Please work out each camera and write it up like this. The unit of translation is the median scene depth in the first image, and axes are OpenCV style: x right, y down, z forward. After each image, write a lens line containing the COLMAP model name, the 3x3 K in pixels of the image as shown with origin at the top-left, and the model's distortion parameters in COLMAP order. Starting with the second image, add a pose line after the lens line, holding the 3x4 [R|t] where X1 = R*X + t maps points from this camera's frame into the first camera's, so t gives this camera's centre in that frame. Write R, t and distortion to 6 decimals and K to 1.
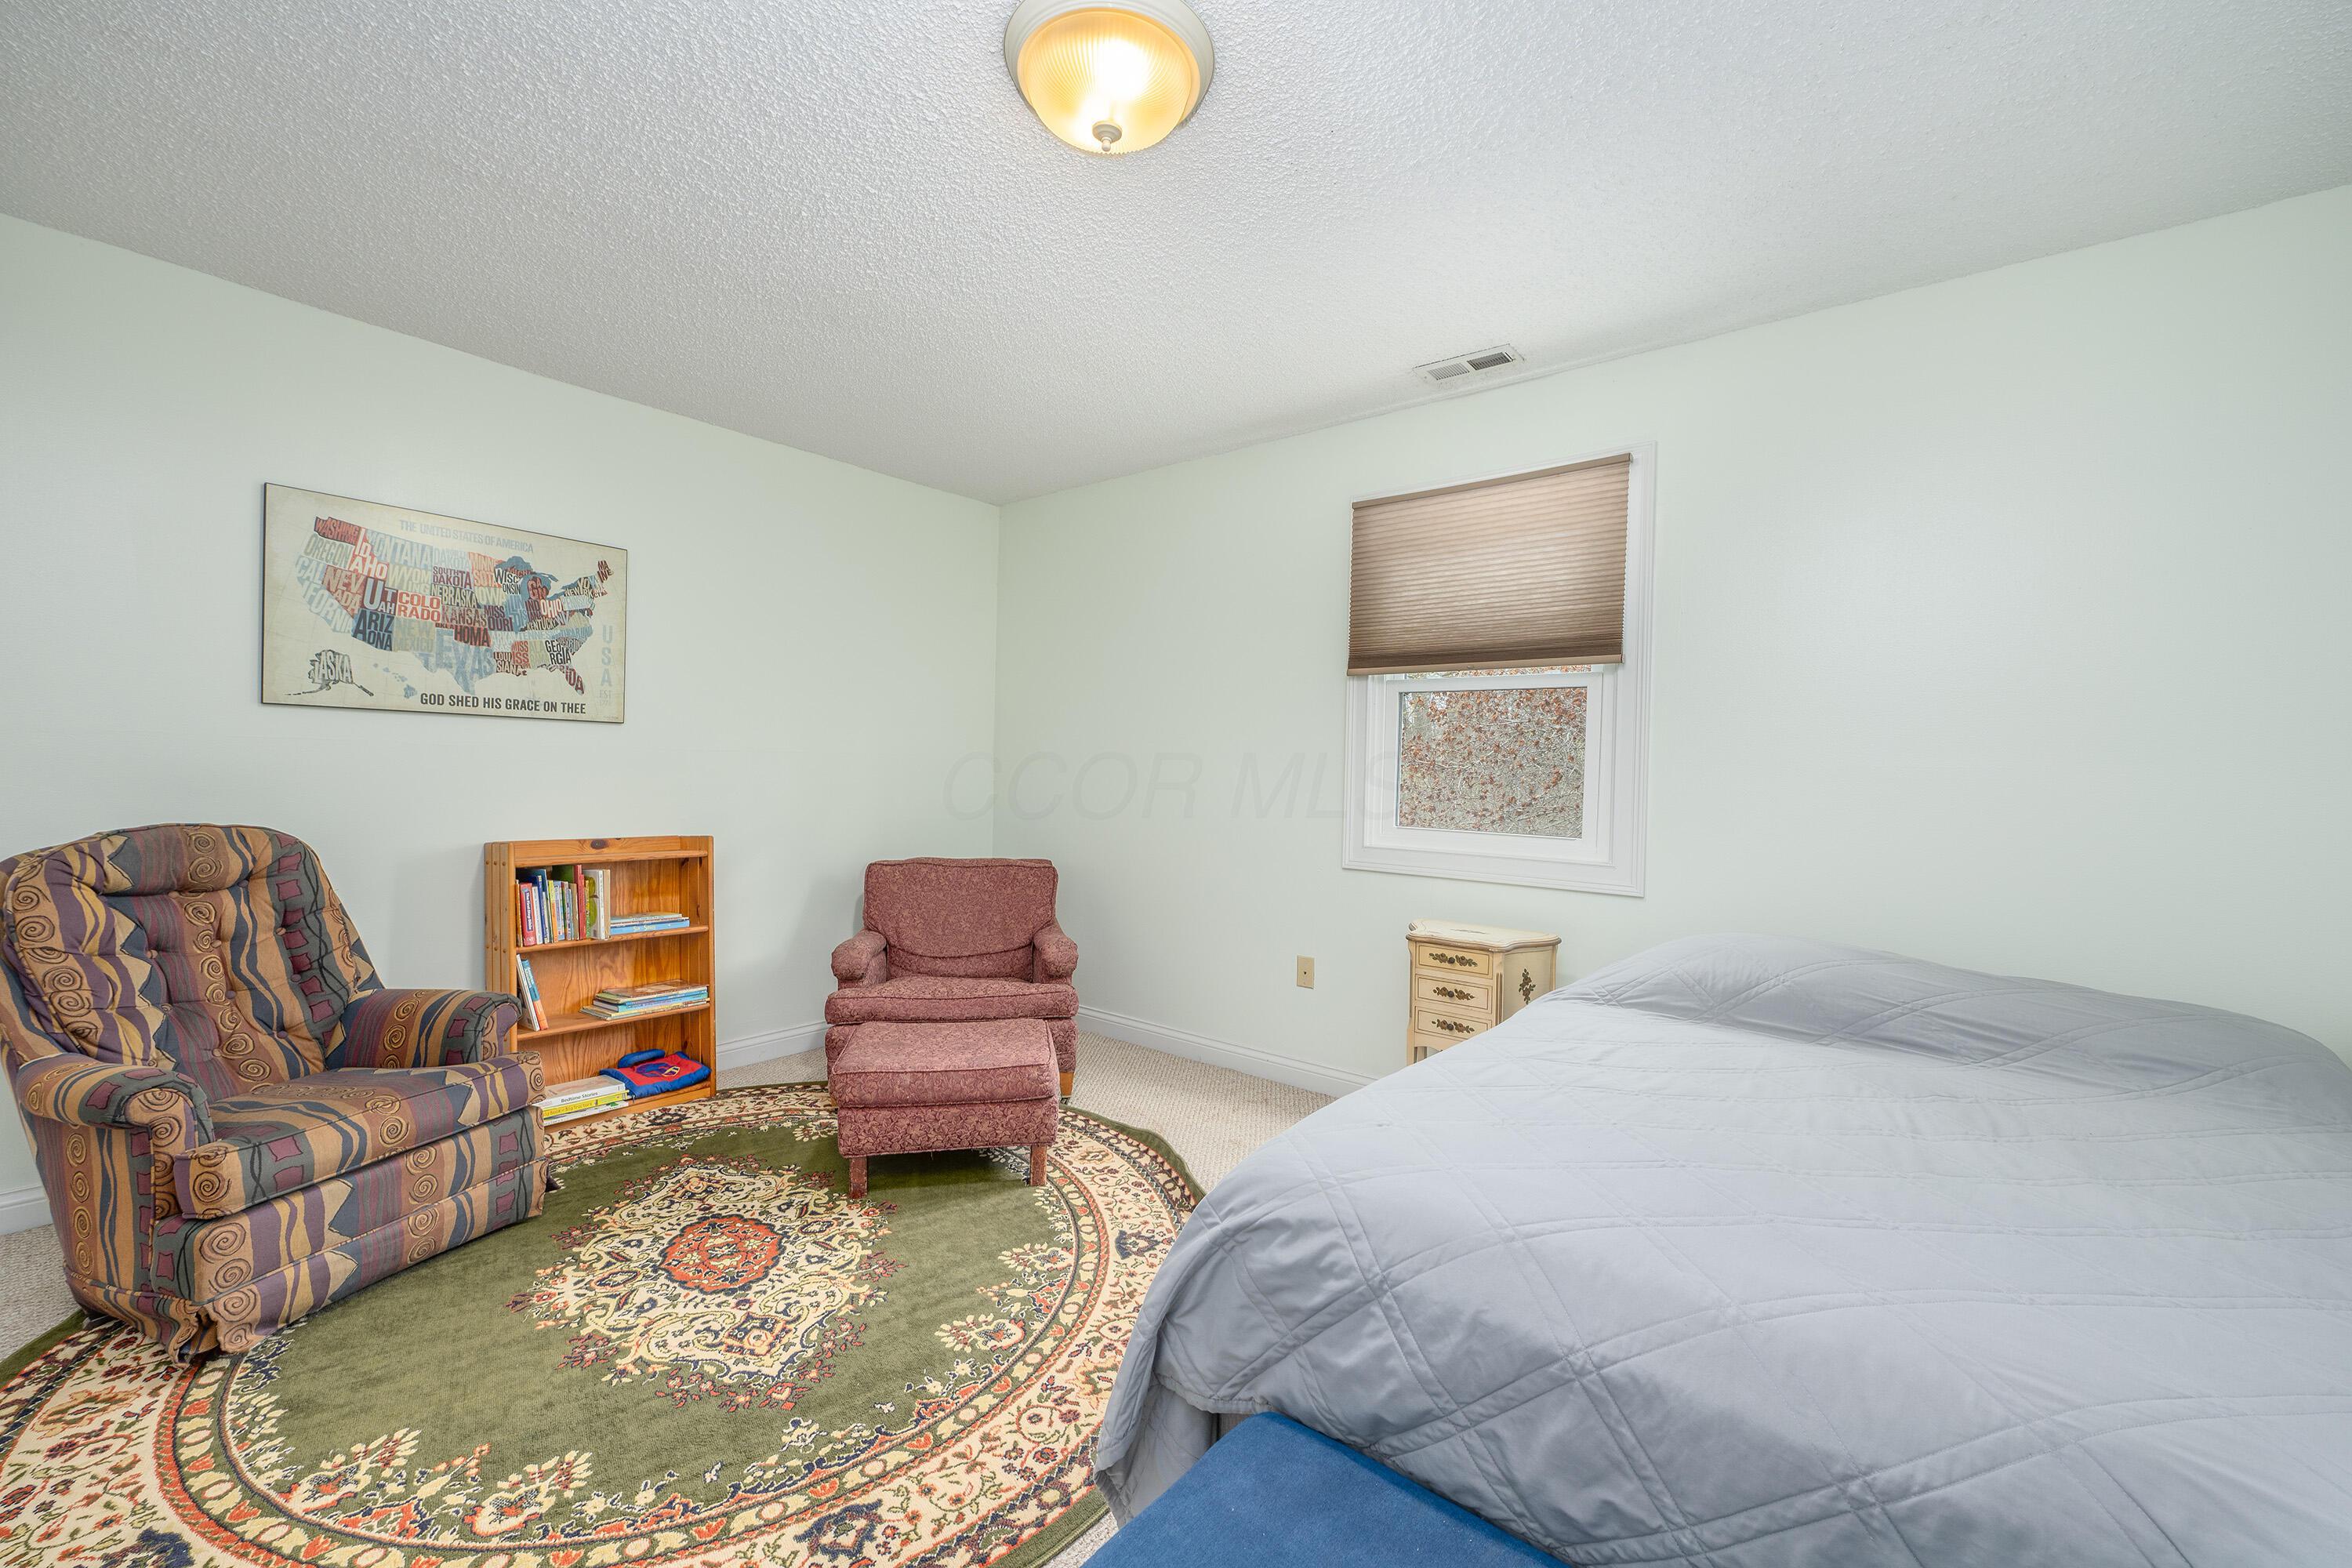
lens RADIAL K [[937.9, 0, 1188.3], [0, 937.9, 782.6], [0, 0, 1]] dist [-0.003759, -0.000973]
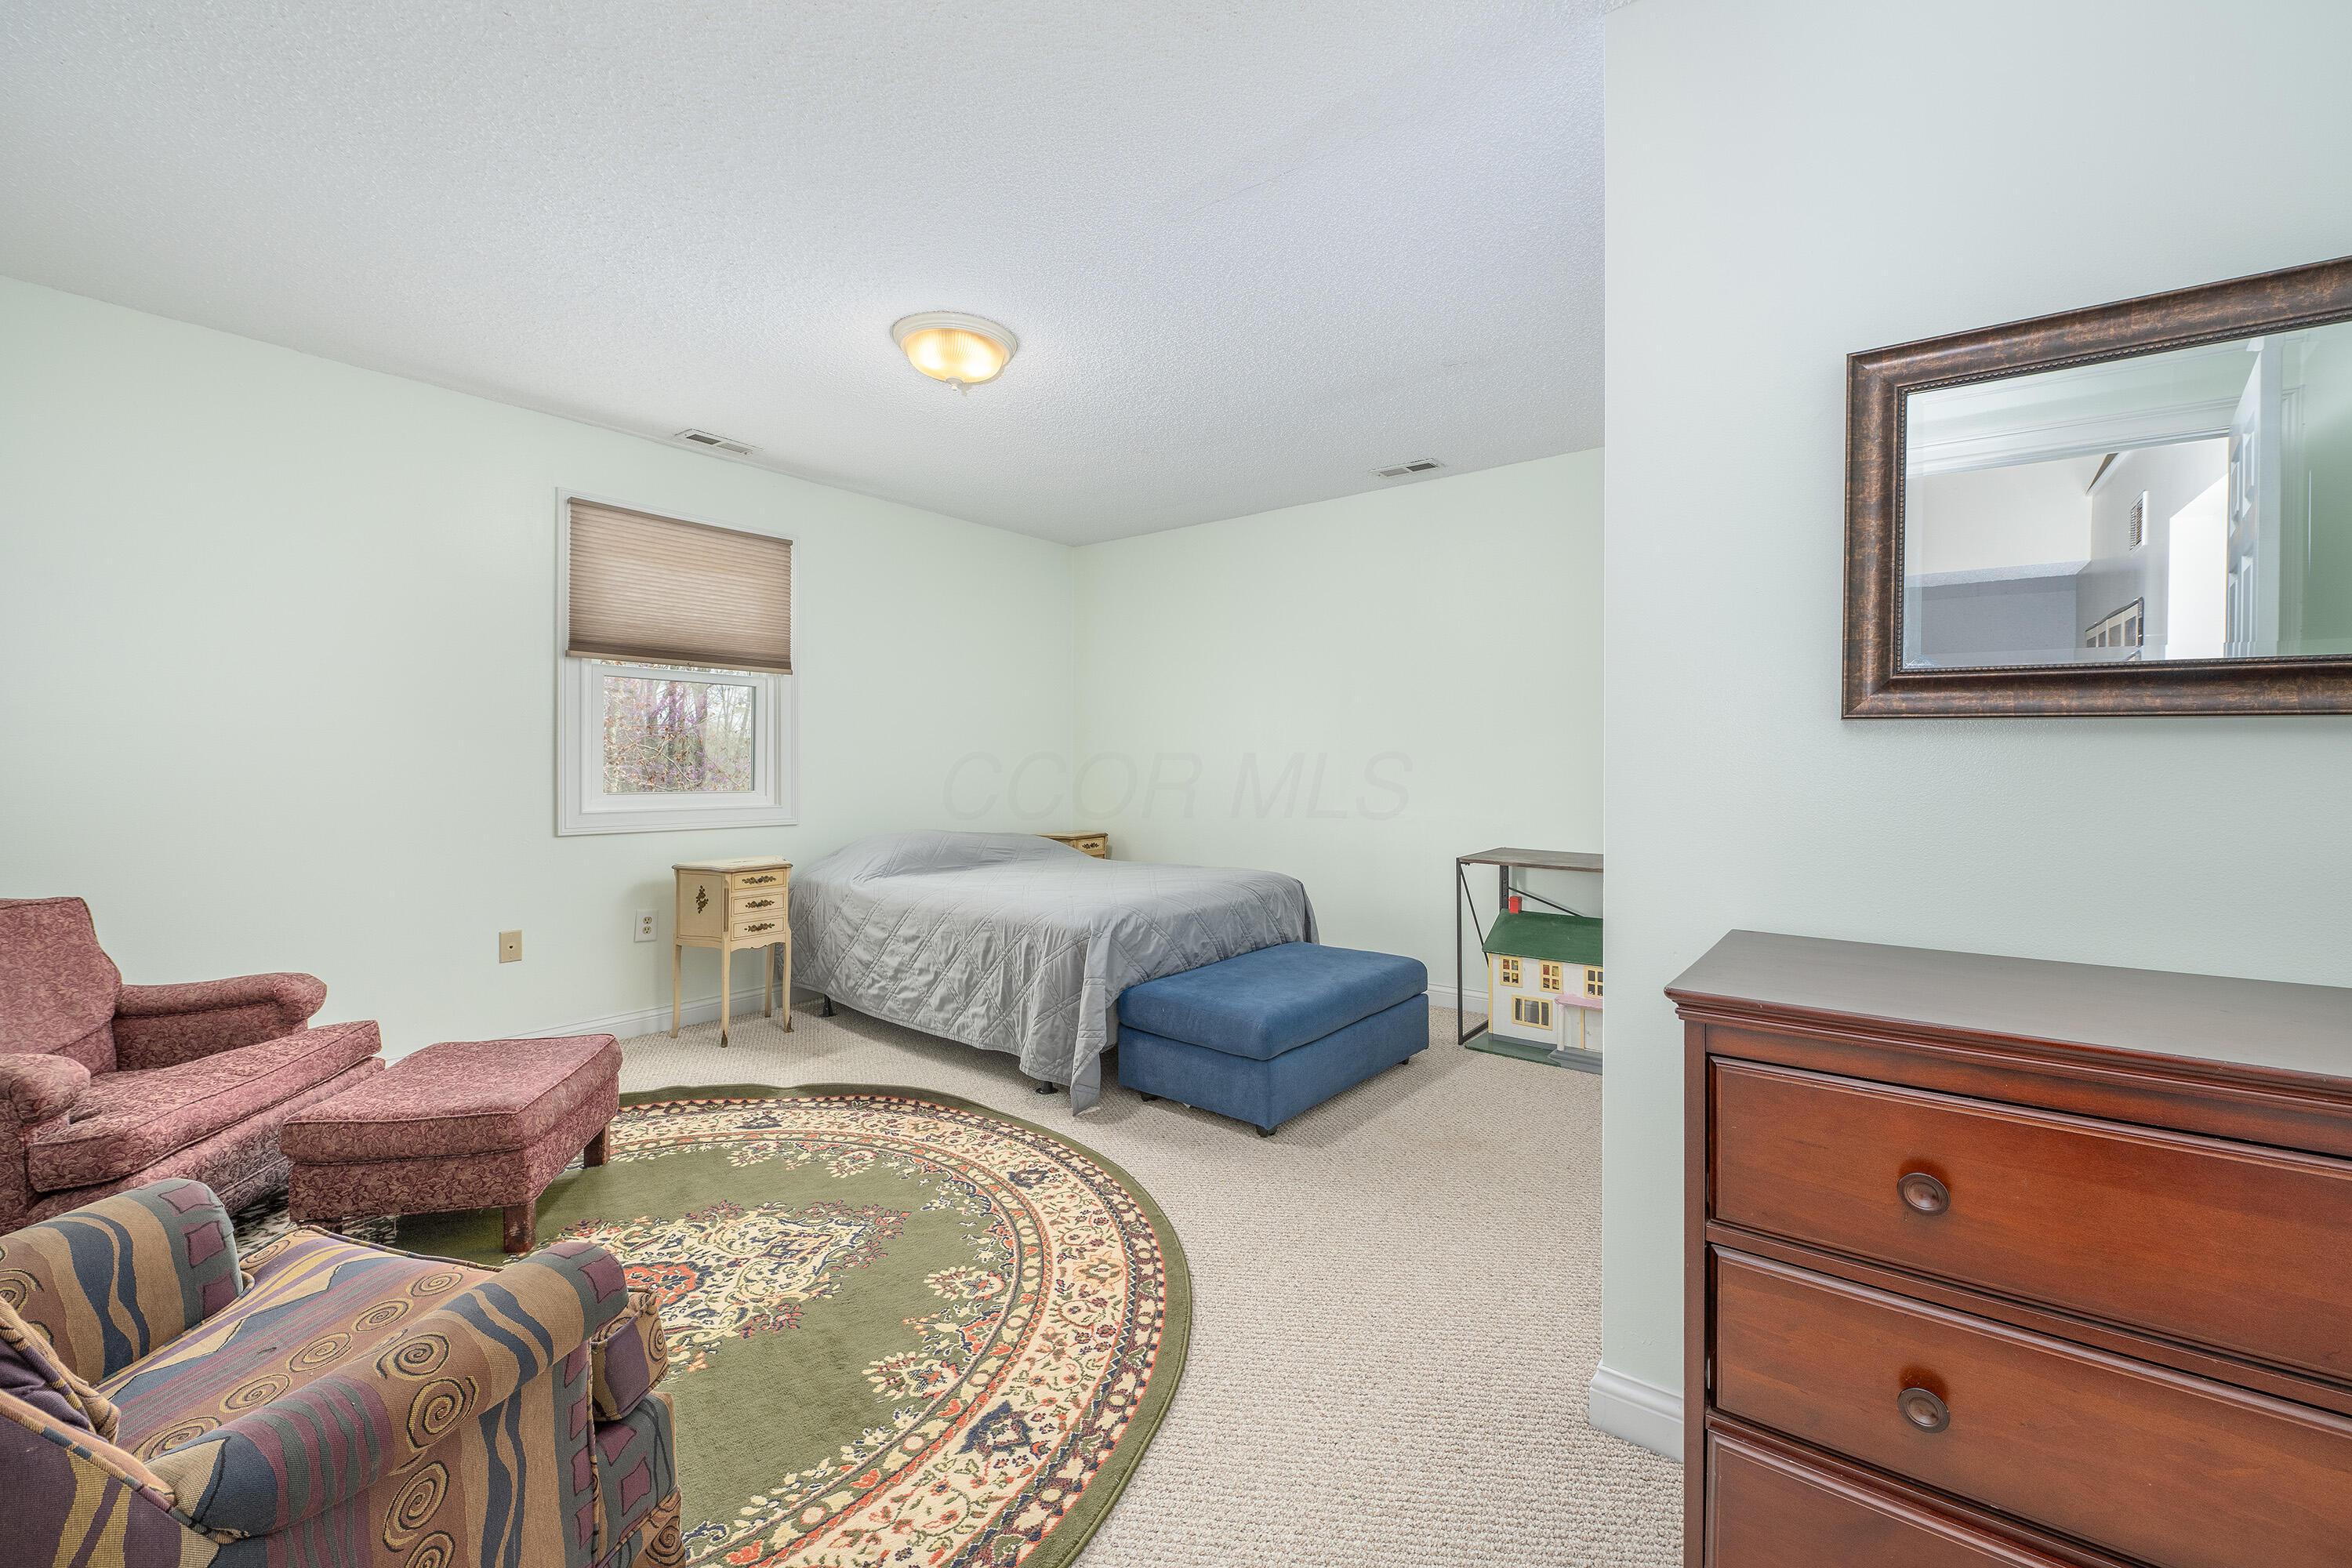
lens RADIAL K [[980.2, 0, 1178.8], [0, 980.2, 754.2], [0, 0, 1]] dist [-0.000309, -0.000108]
pose [[-0.021372, -0.016242, 0.999640, -1.509995], [0.004706, 0.999855, 0.016346, -0.026299], [-0.999761, 0.005054, -0.021293, 0.505247]]
